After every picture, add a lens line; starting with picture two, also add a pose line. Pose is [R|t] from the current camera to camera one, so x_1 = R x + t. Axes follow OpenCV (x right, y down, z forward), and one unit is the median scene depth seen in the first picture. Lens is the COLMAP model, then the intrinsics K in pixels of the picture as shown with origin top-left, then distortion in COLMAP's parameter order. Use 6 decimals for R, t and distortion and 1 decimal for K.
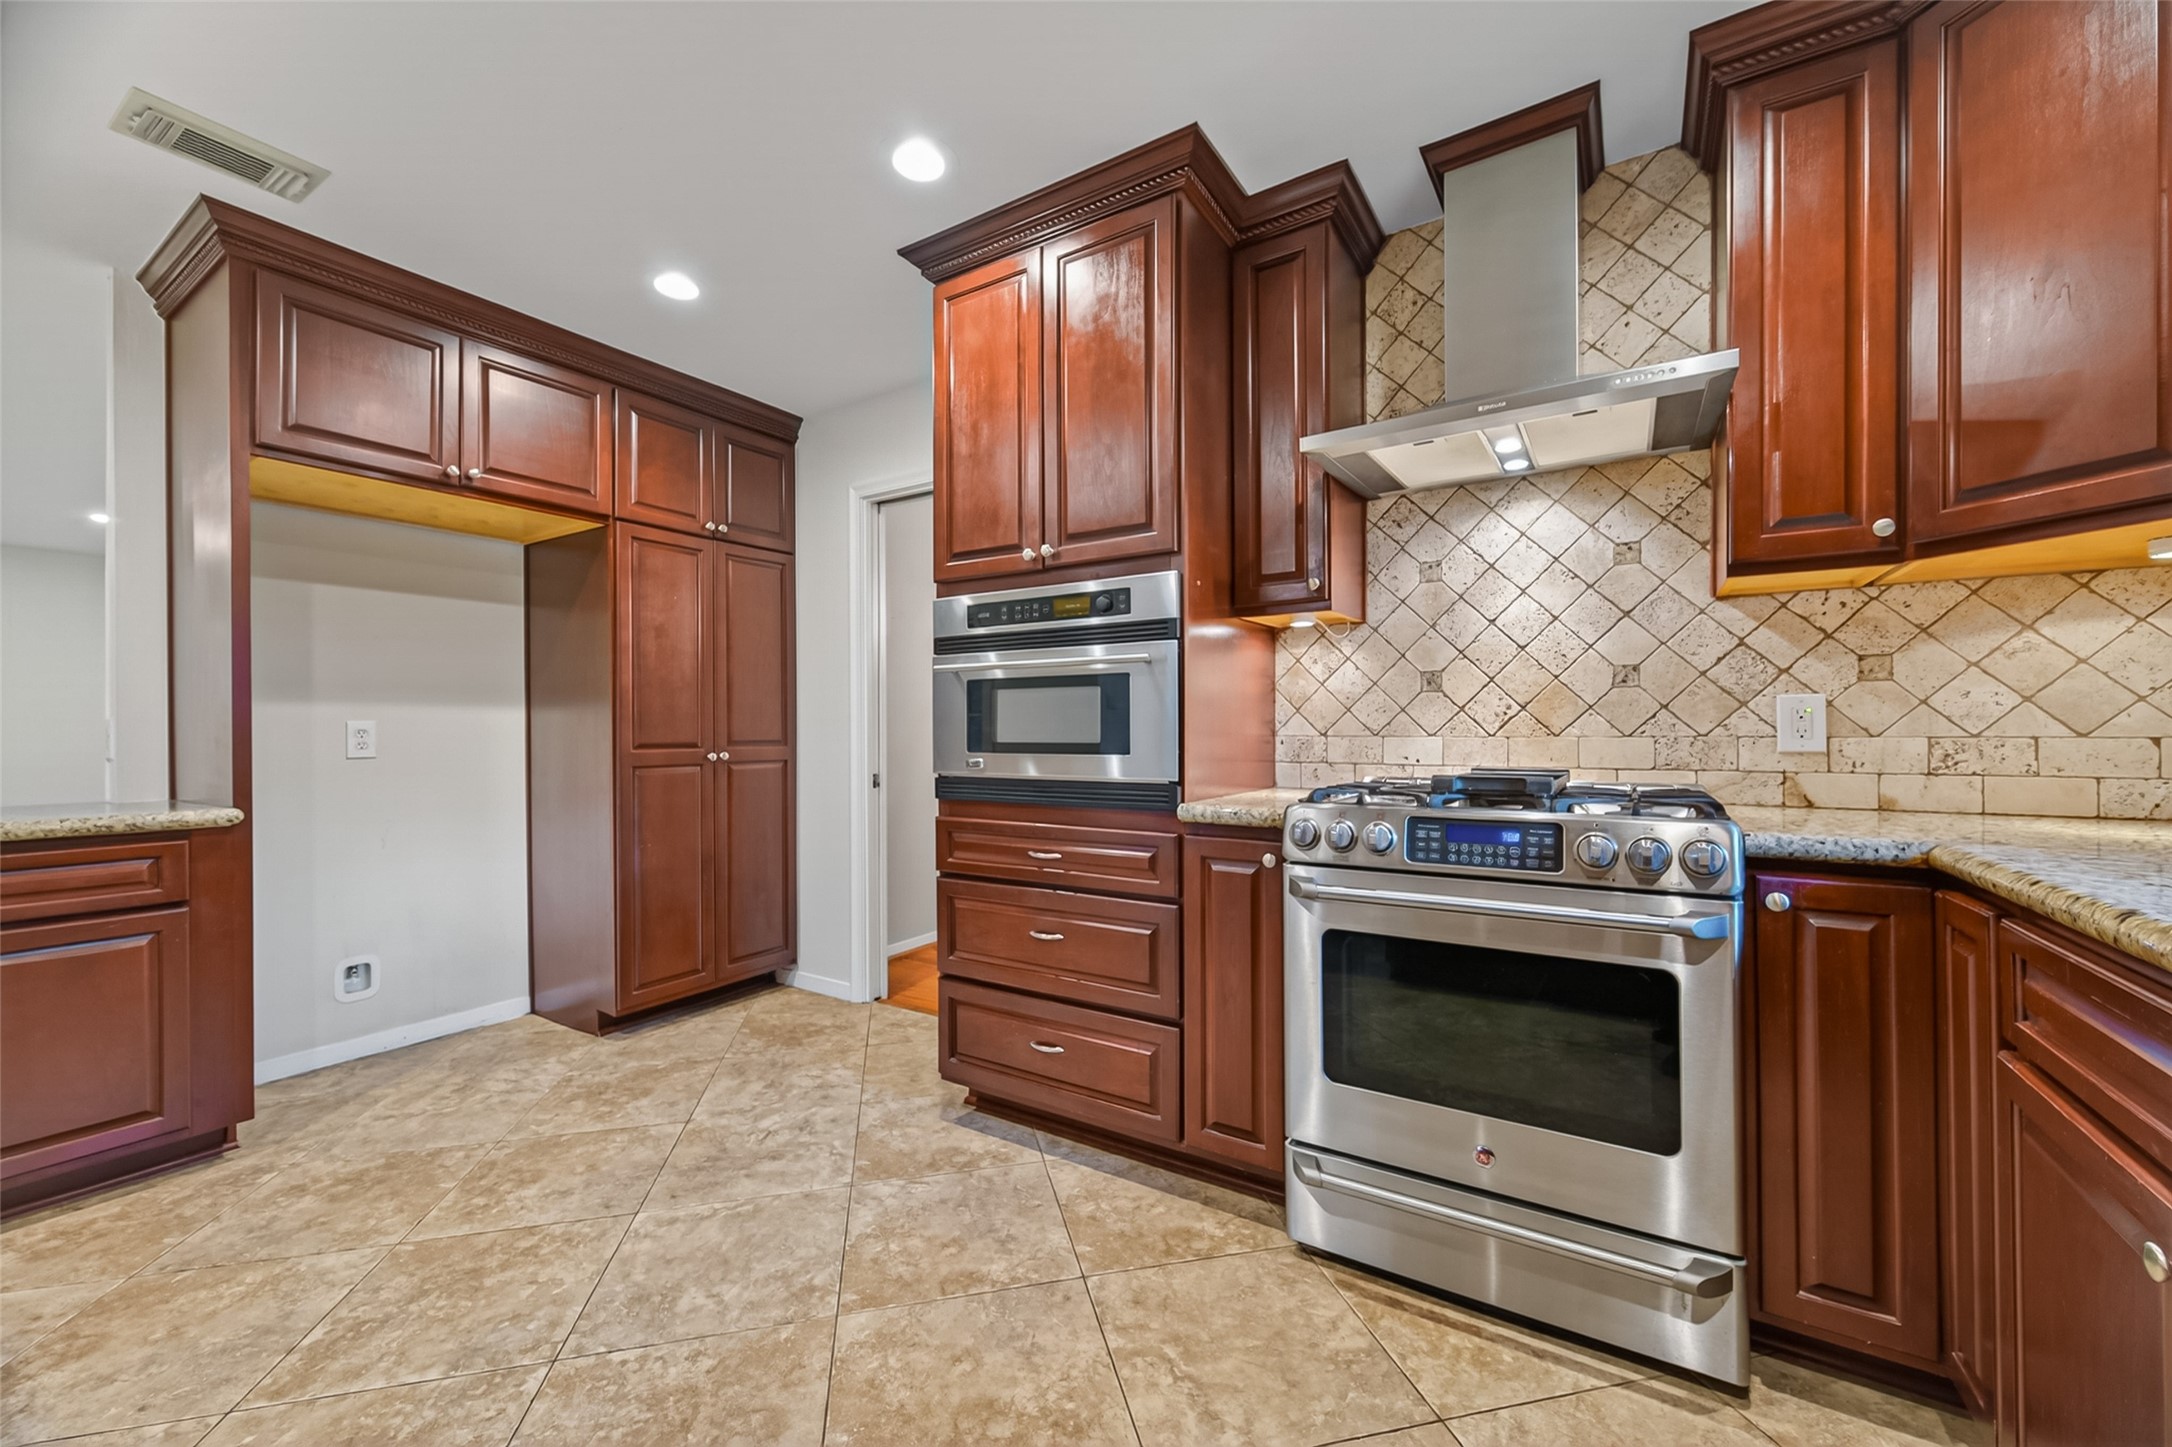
lens RADIAL K [[843.8, 0, 1088.1], [0, 843.8, 729.6], [0, 0, 1]] dist [0.004177, -0.001843]
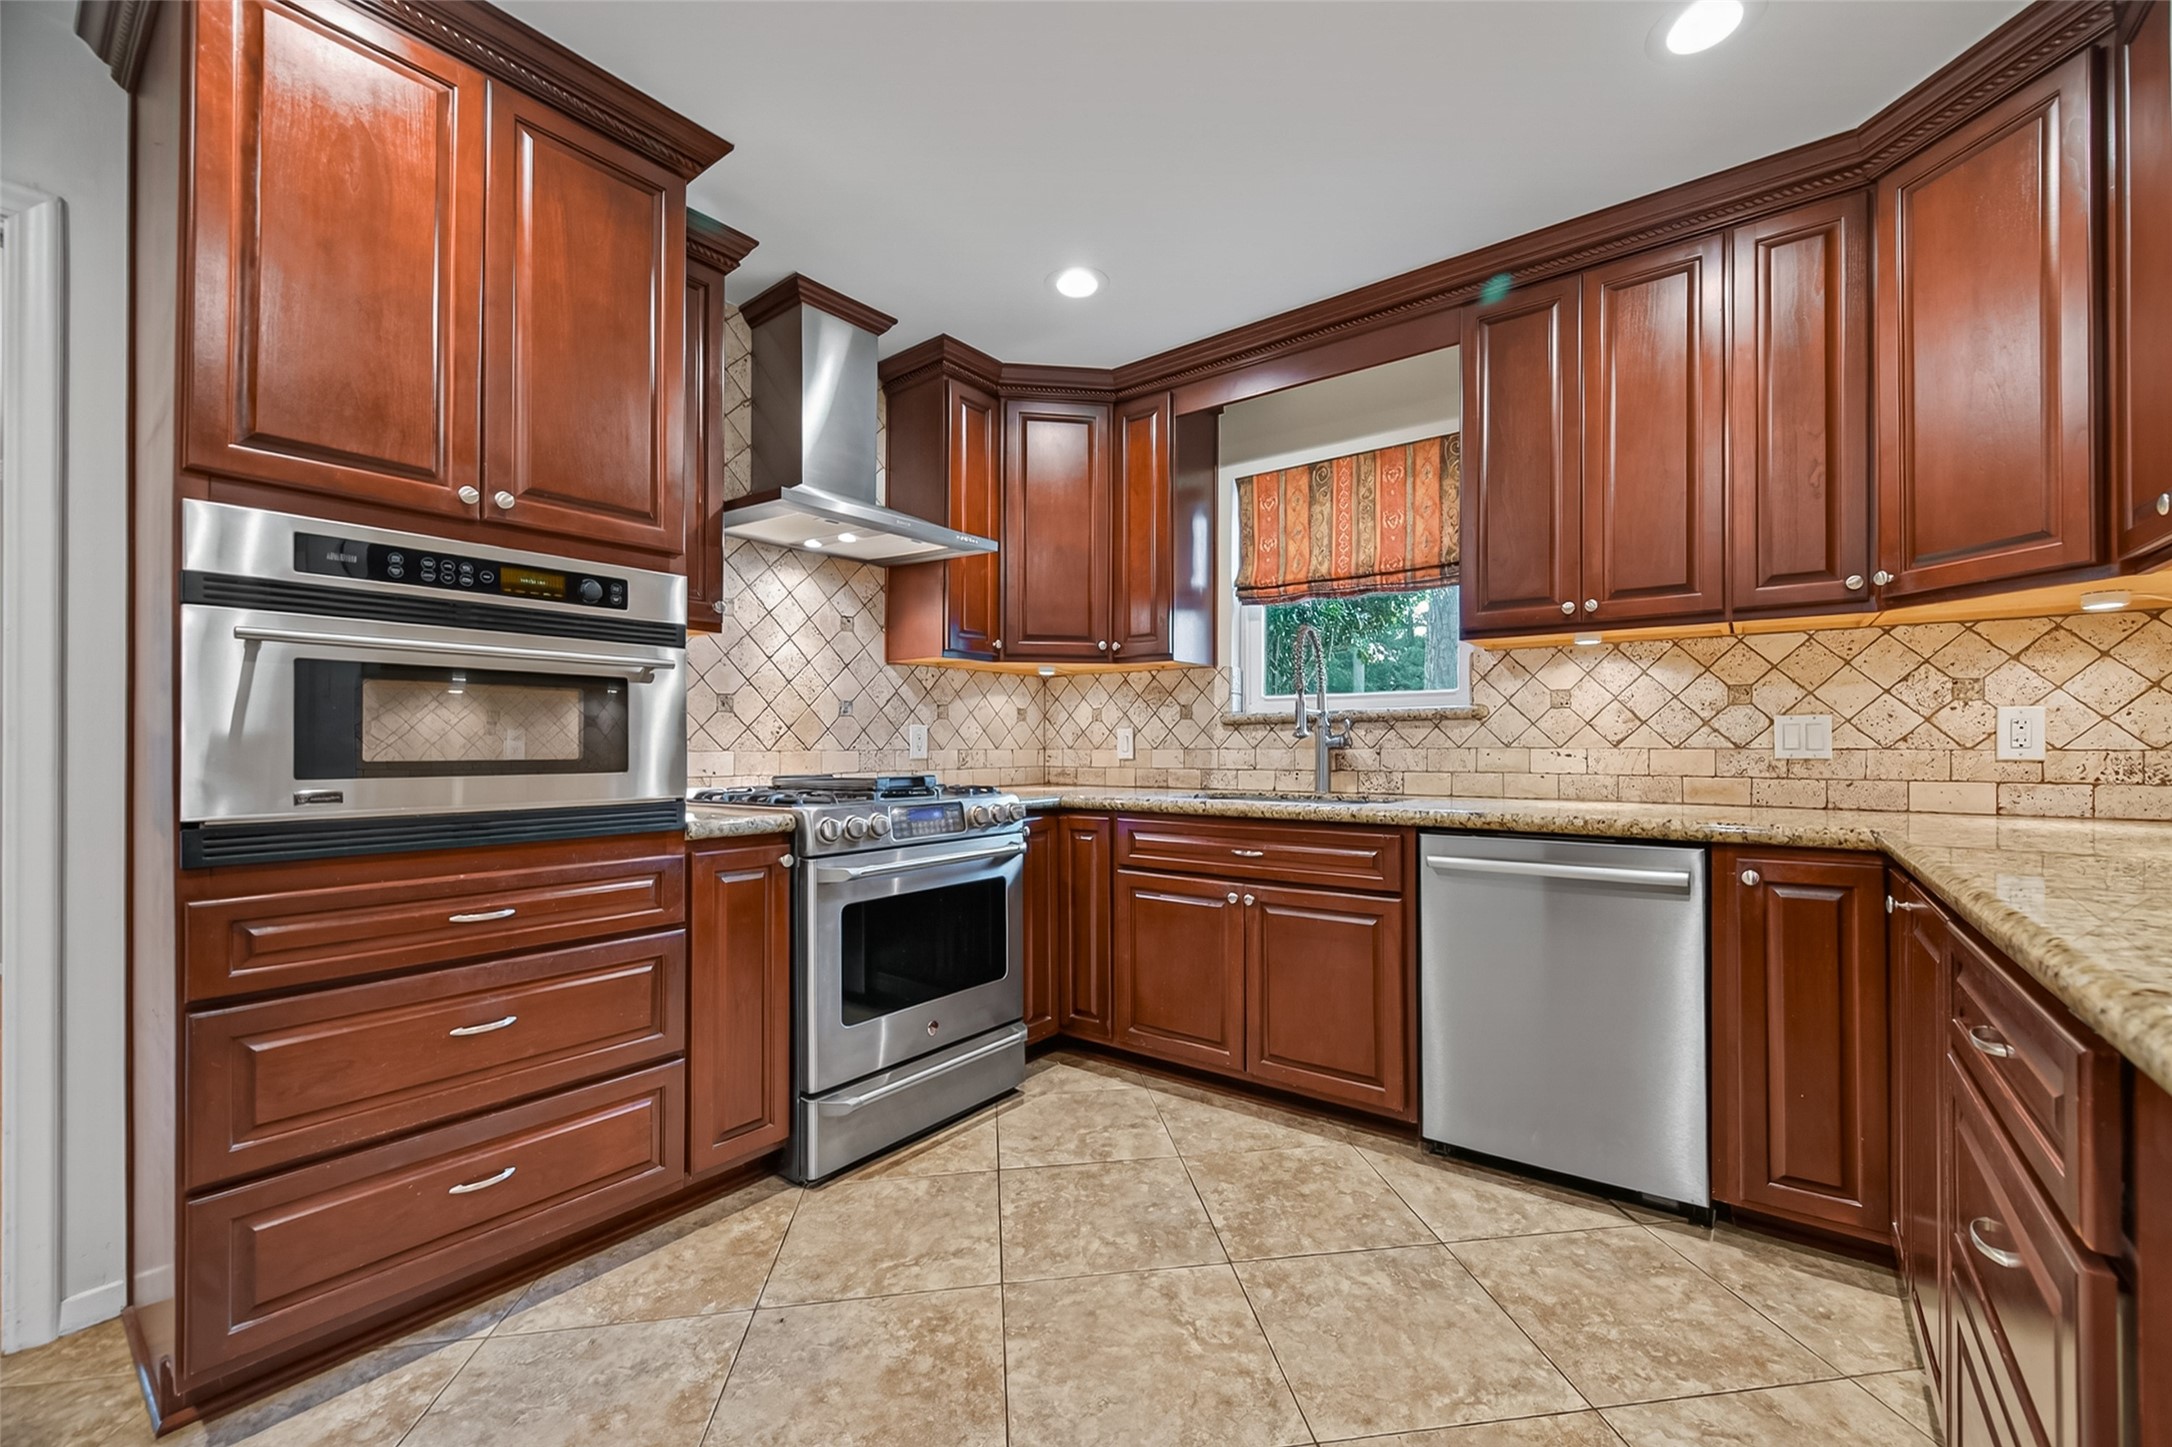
lens RADIAL K [[843.8, 0, 1147.0], [0, 843.8, 741.6], [0, 0, 1]] dist [0.004177, -0.001843]
pose [[0.054161, 0.008870, 0.998493, -0.804370], [0.001084, 0.999959, -0.008941, 0.007033], [-0.998532, 0.001566, 0.054150, 0.423071]]
